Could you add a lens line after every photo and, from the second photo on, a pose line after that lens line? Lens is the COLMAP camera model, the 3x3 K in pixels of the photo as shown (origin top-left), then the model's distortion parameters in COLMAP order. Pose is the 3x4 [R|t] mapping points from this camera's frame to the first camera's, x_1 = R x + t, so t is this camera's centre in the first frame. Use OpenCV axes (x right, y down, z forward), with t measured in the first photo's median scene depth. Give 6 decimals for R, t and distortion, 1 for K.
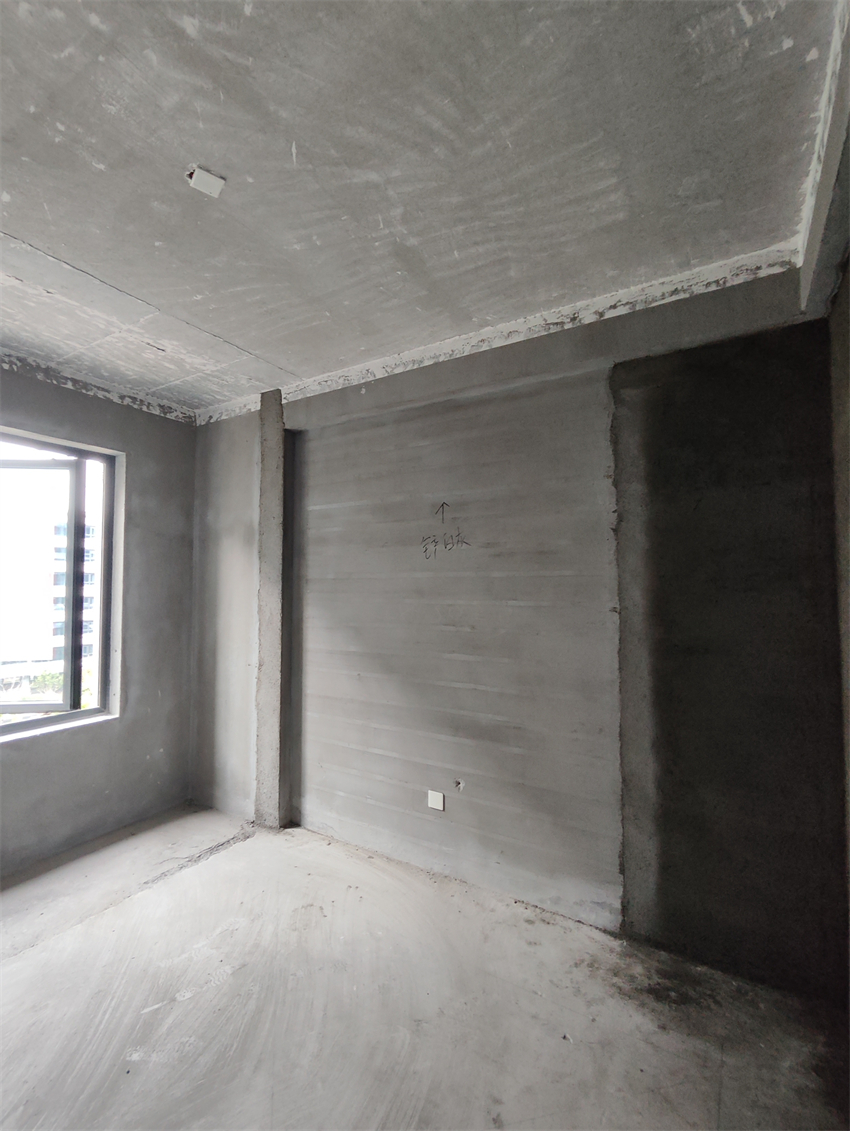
lens RADIAL K [[515.3, 0, 408.9], [0, 515.3, 566.7], [0, 0, 1]] dist [-0.004195, 0.007338]
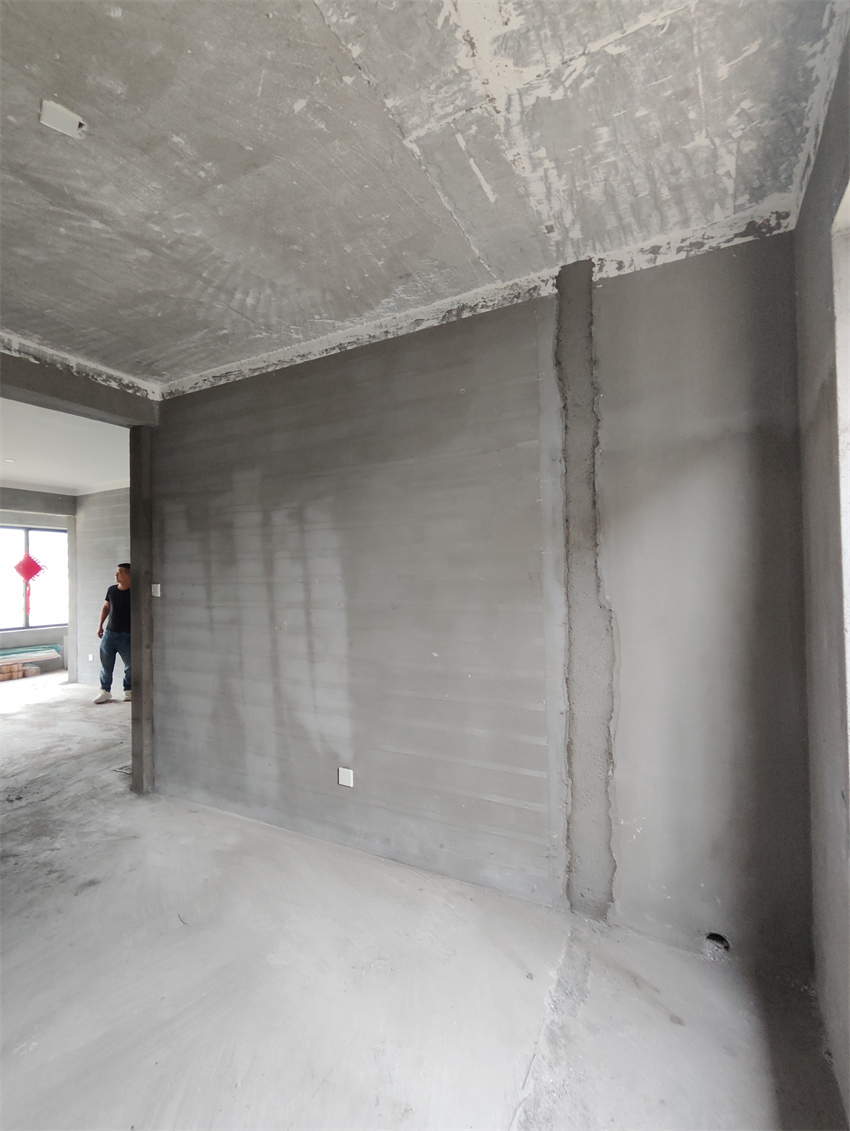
lens RADIAL K [[513.3, 0, 409.9], [0, 513.3, 567.0], [0, 0, 1]] dist [-0.000250, 0.001292]
pose [[-0.998039, 0.013358, -0.061150, -0.641608], [0.016962, 0.998125, -0.058805, 0.072716], [0.060249, -0.059727, -0.996395, 1.294033]]
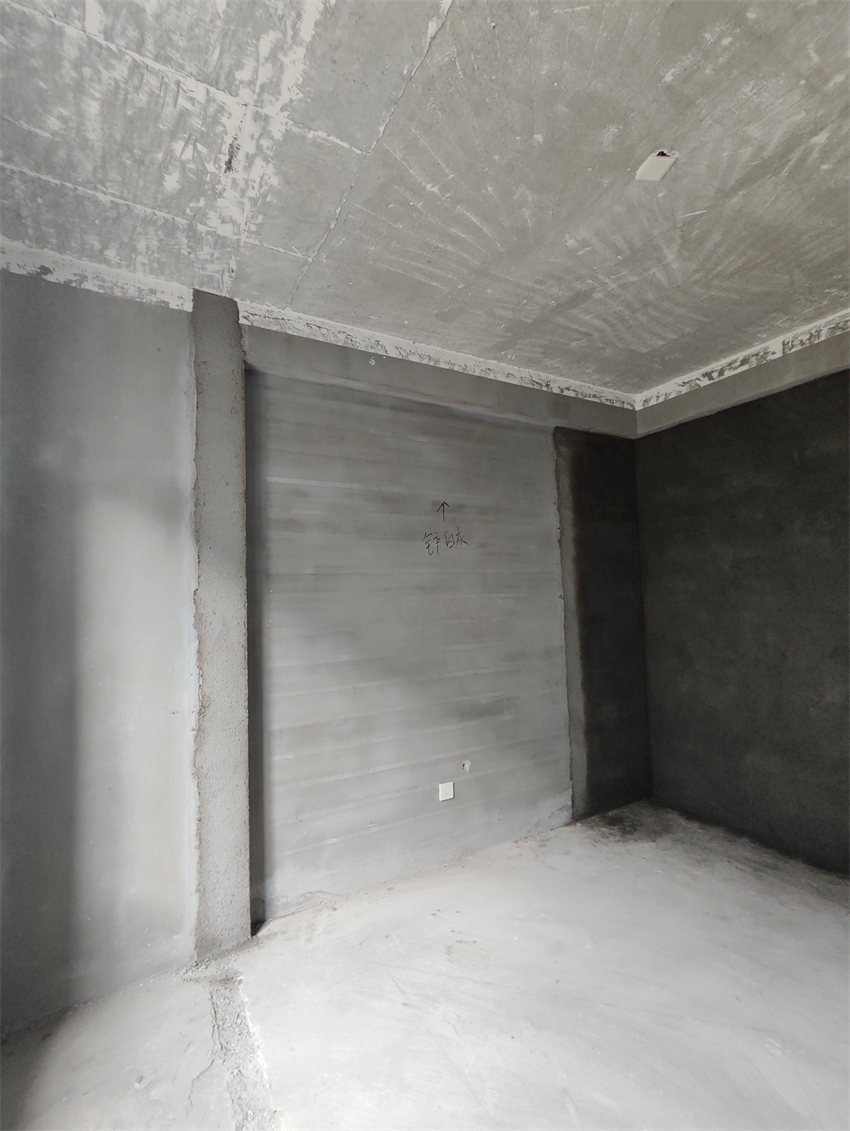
lens RADIAL K [[516.9, 0, 408.8], [0, 516.9, 567.4], [0, 0, 1]] dist [-0.007203, 0.010200]
pose [[0.487833, 0.032520, 0.872331, -1.014330], [-0.006679, 0.999416, -0.033523, 0.050575], [-0.872911, 0.010527, 0.487766, 0.638127]]
